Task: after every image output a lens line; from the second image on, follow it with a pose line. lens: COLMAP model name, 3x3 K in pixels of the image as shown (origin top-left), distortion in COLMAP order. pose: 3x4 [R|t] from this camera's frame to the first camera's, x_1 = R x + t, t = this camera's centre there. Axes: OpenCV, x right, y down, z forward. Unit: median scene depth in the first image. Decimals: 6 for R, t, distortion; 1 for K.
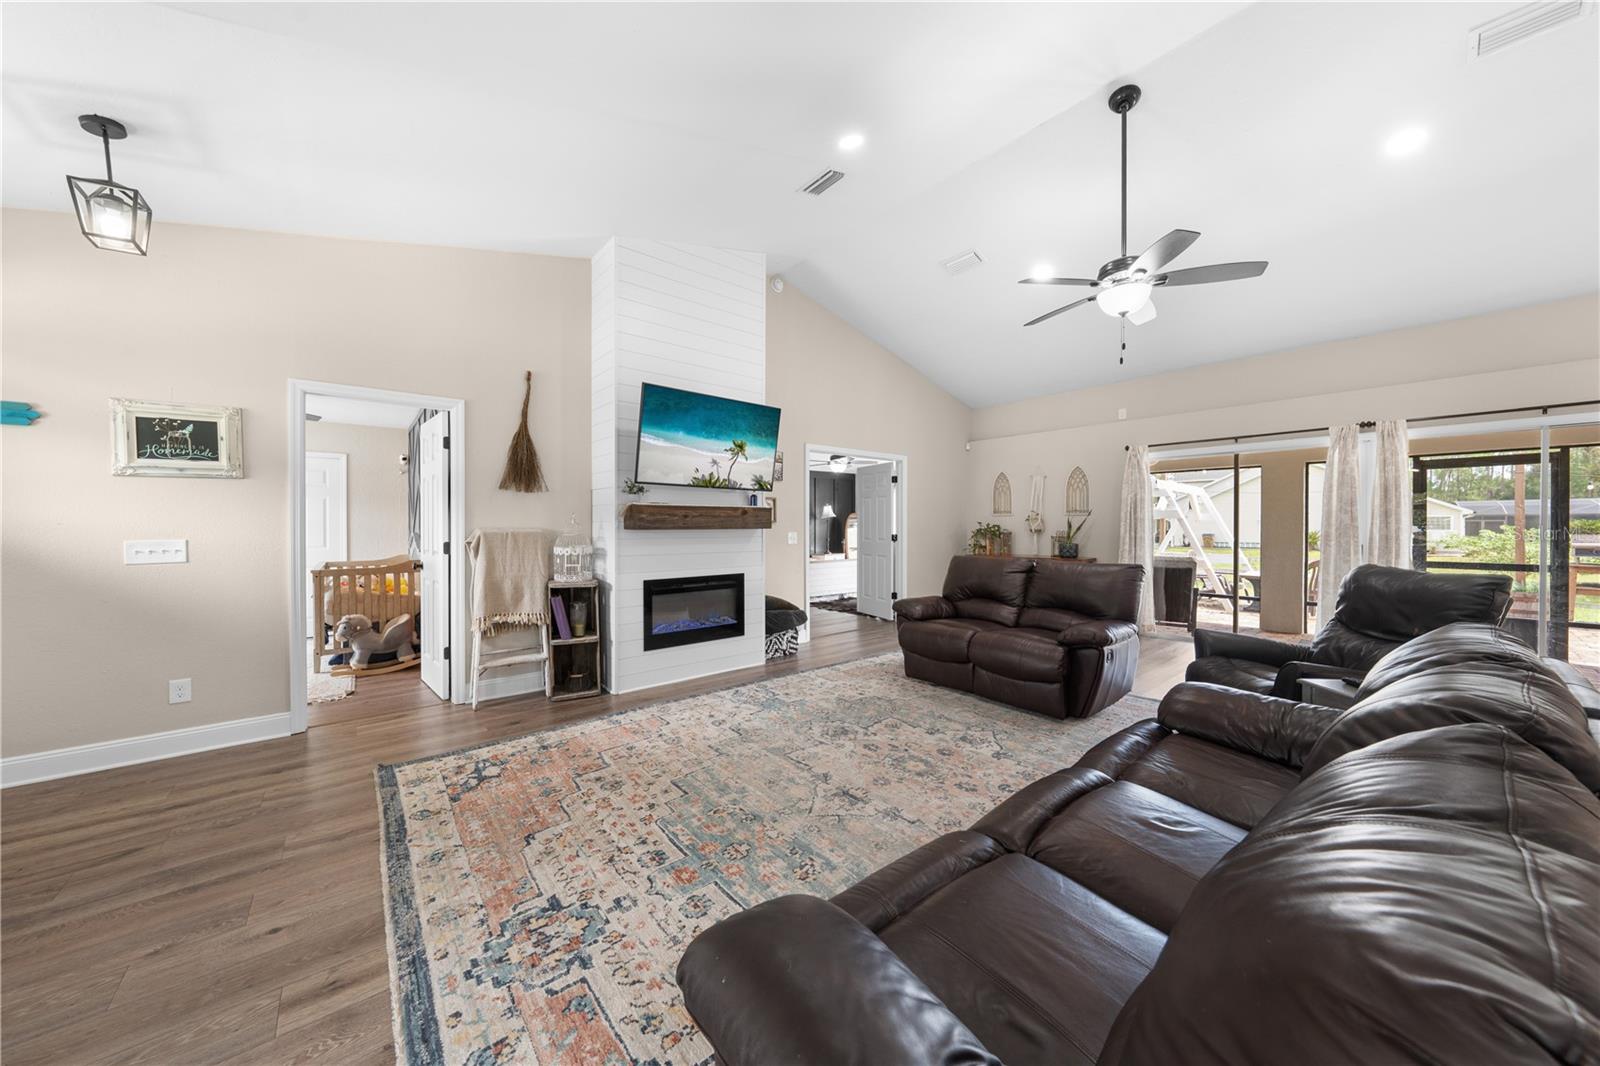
lens RADIAL K [[542.1, 0, 805.7], [0, 542.1, 527.4], [0, 0, 1]] dist [-0.003530, 0.000255]
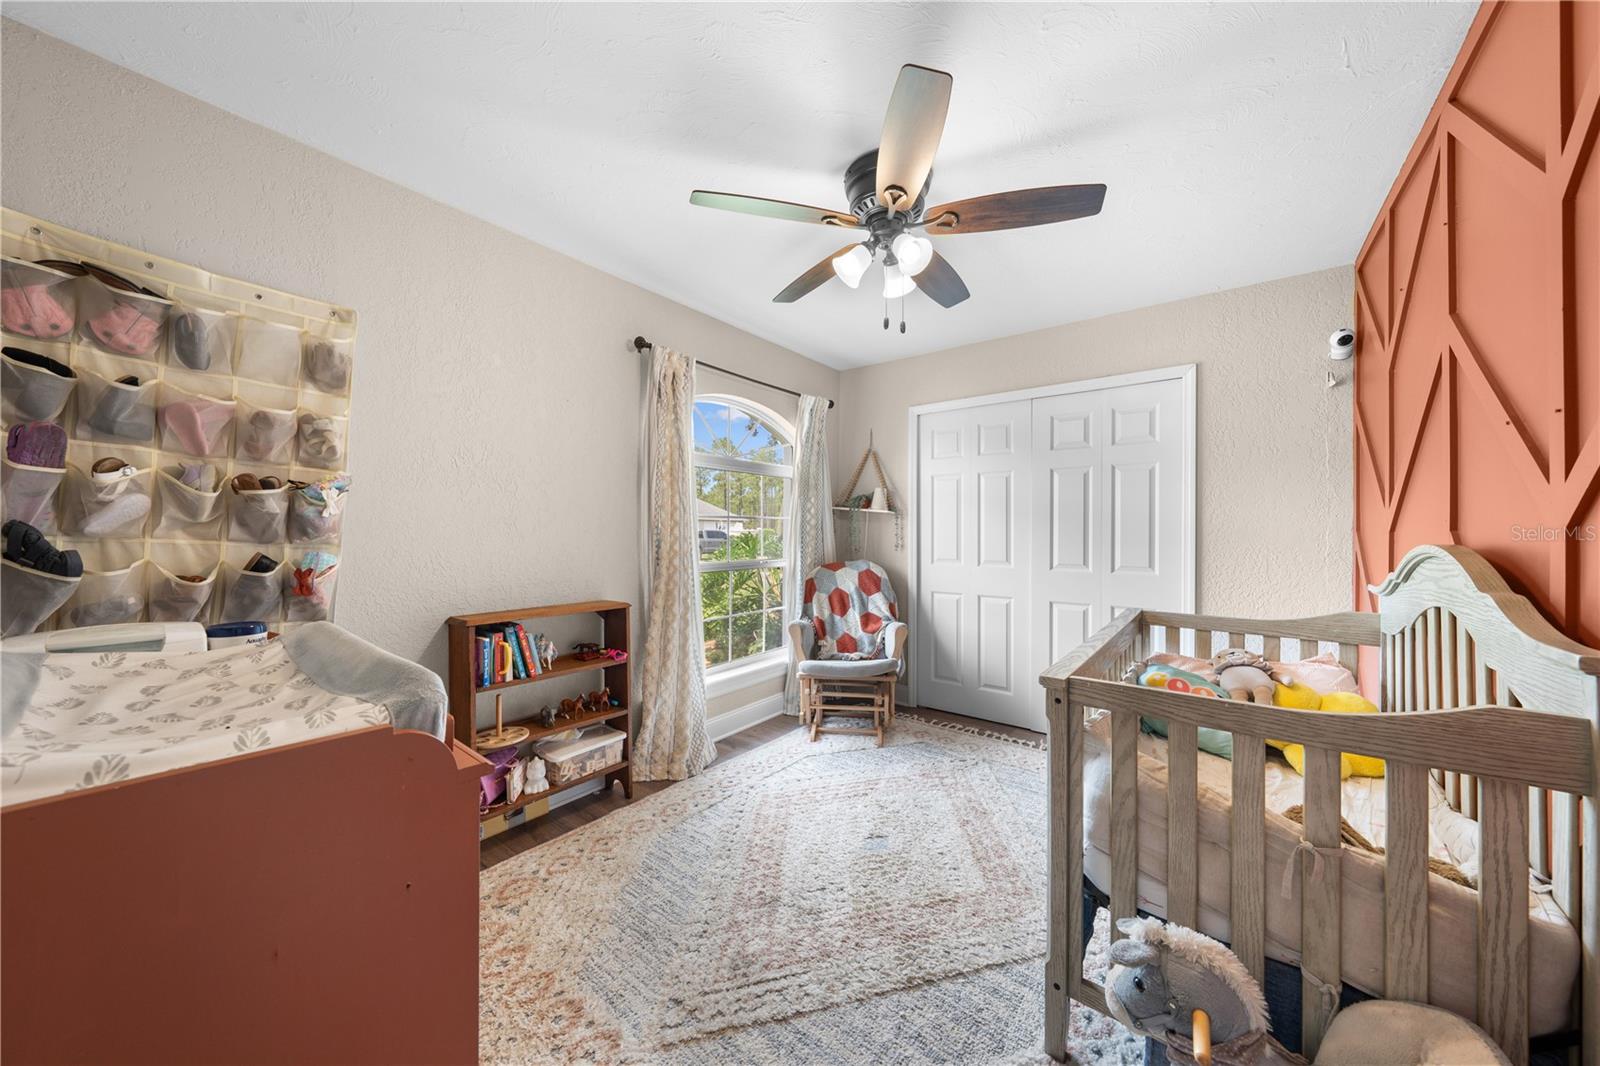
lens RADIAL K [[542.1, 0, 792.2], [0, 542.1, 526.4], [0, 0, 1]] dist [-0.003530, 0.000255]
pose [[0.194389, -0.004863, -0.980912, -0.882421], [-0.003263, 0.999979, -0.005604, 0.006542], [0.980919, 0.004290, 0.194369, 1.086366]]
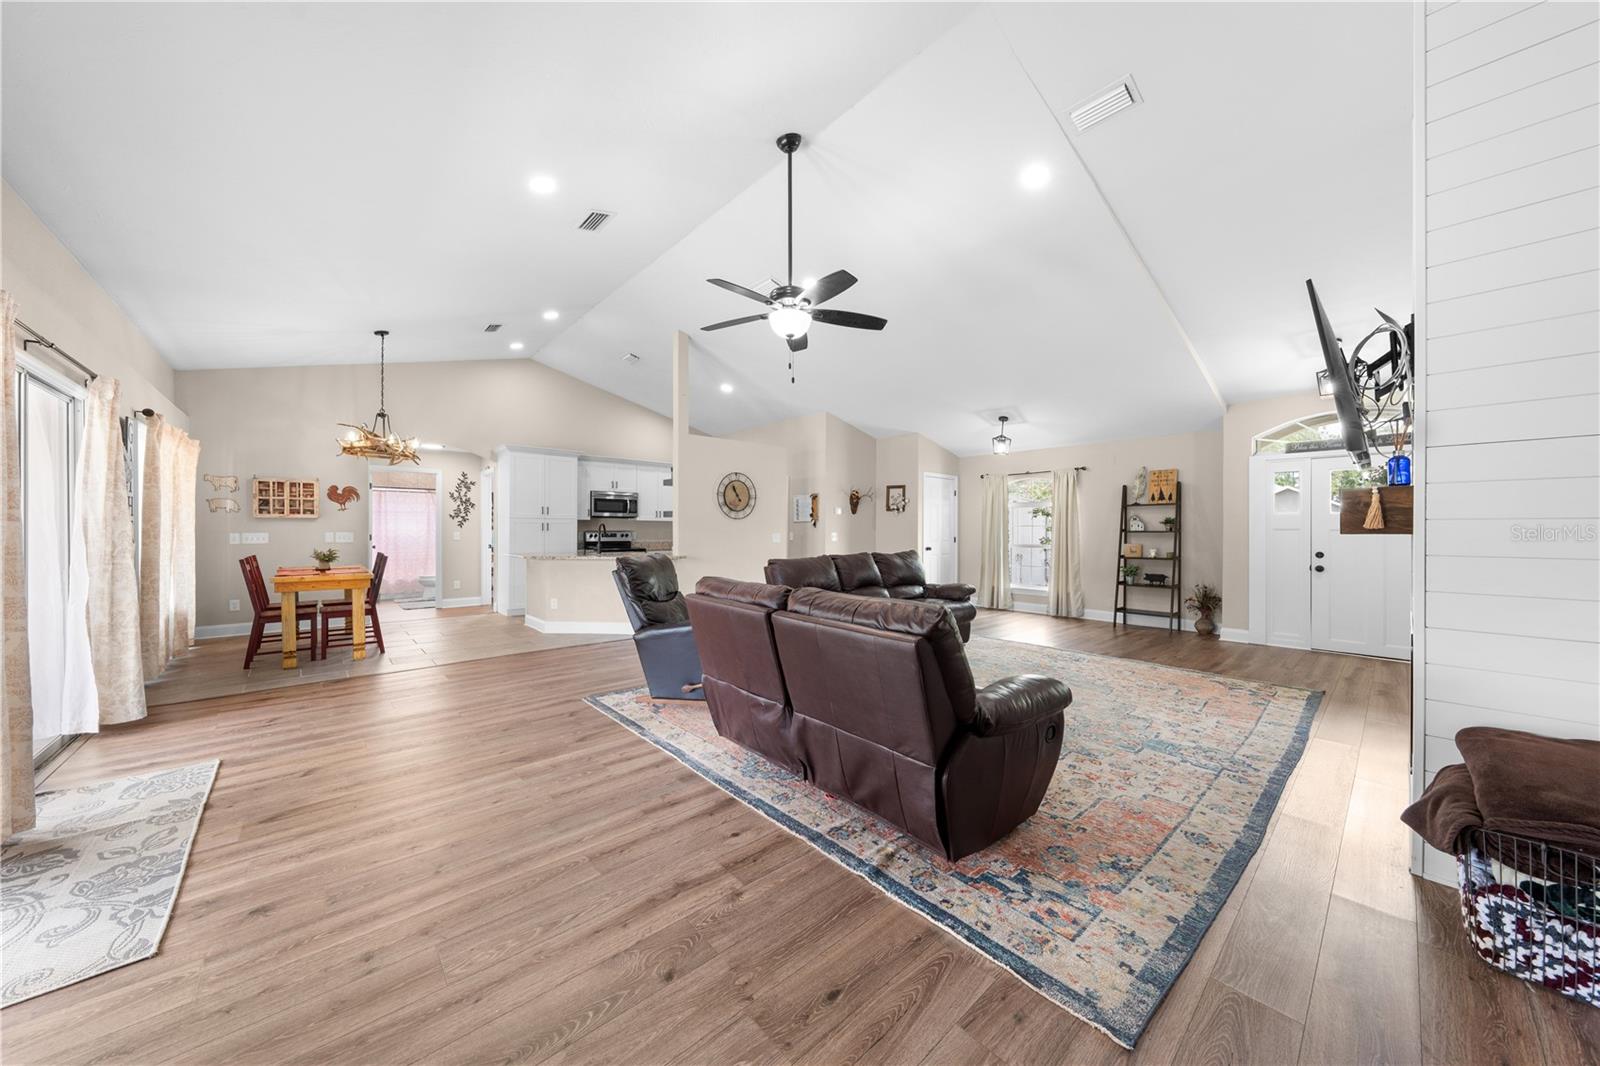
lens RADIAL K [[542.1, 0, 804.4], [0, 542.1, 531.5], [0, 0, 1]] dist [-0.003530, 0.000255]
pose [[-0.999557, -0.001603, -0.029729, 0.558613], [-0.001793, 0.999978, 0.006354, -0.001329], [0.029719, 0.006405, -0.999538, 2.004307]]
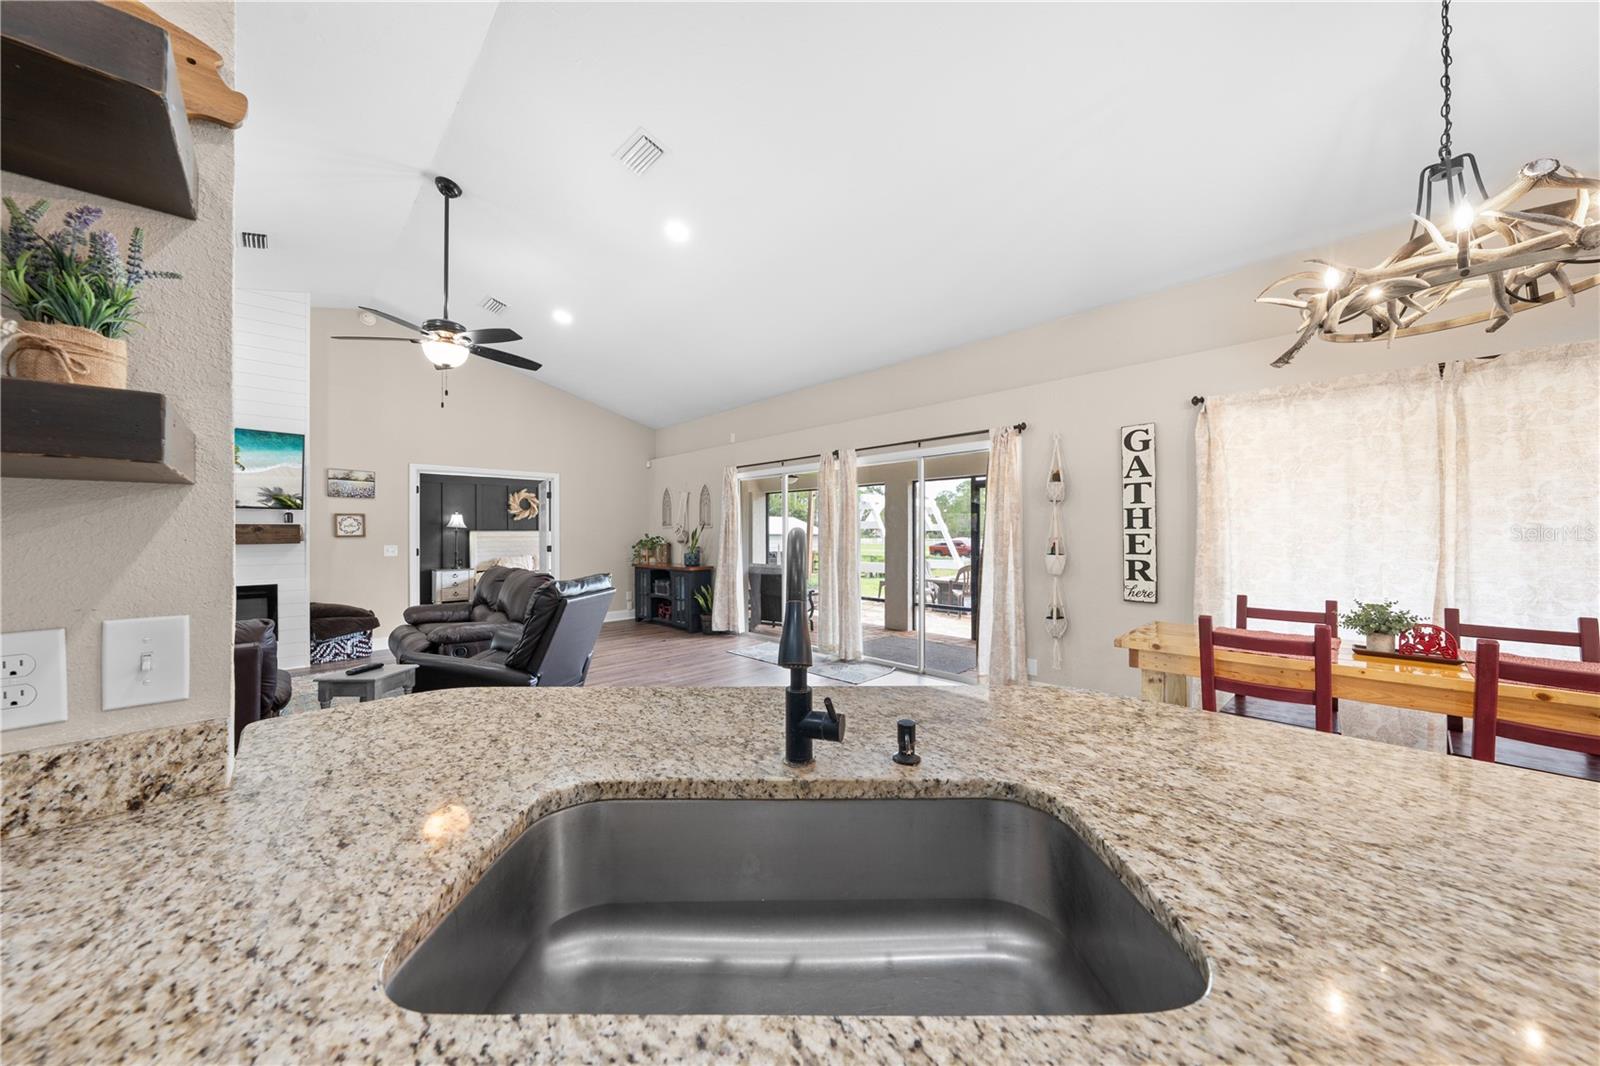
lens RADIAL K [[542.1, 0, 805.9], [0, 542.1, 532.0], [0, 0, 1]] dist [-0.003530, 0.000255]
pose [[0.997078, -0.003586, 0.076304, 1.221854], [0.003847, 0.999987, -0.003283, -0.018298], [-0.076291, 0.003567, 0.997079, -0.239655]]
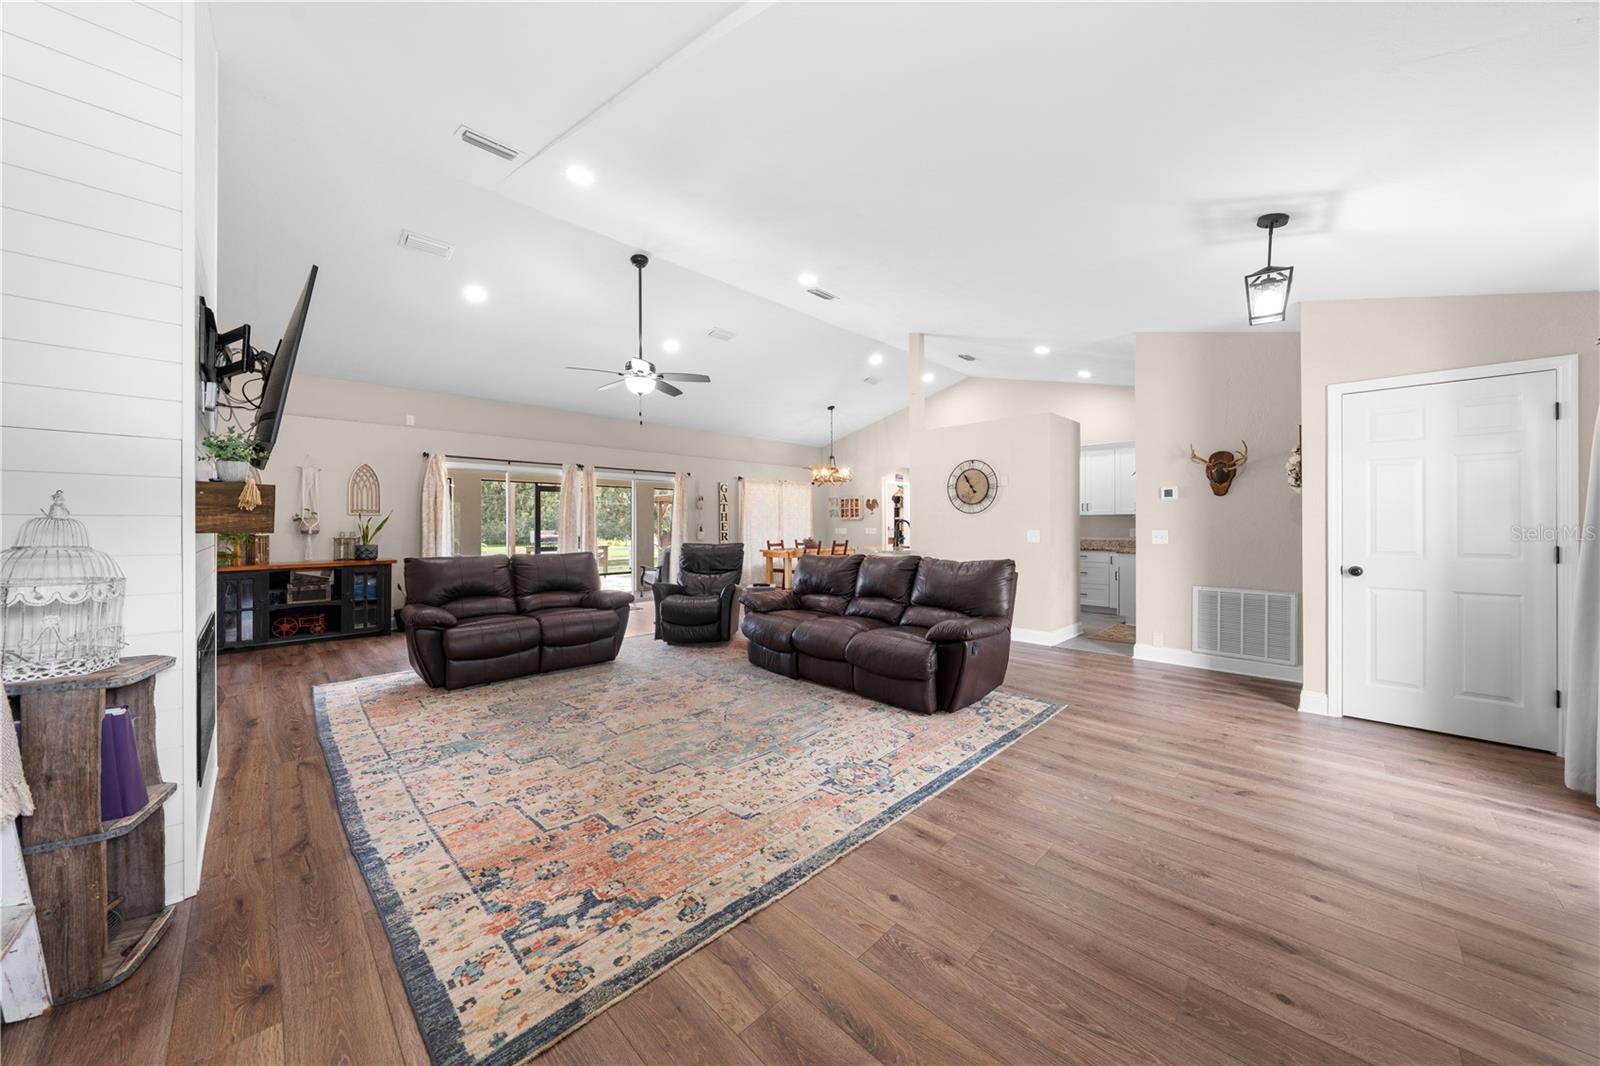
lens RADIAL K [[542.1, 0, 804.4], [0, 542.1, 523.8], [0, 0, 1]] dist [-0.003530, 0.000255]
pose [[-0.087938, 0.003771, 0.996119, -1.009728], [0.006519, 0.999974, -0.003210, 0.001789], [-0.996105, 0.006211, -0.087961, 0.625735]]
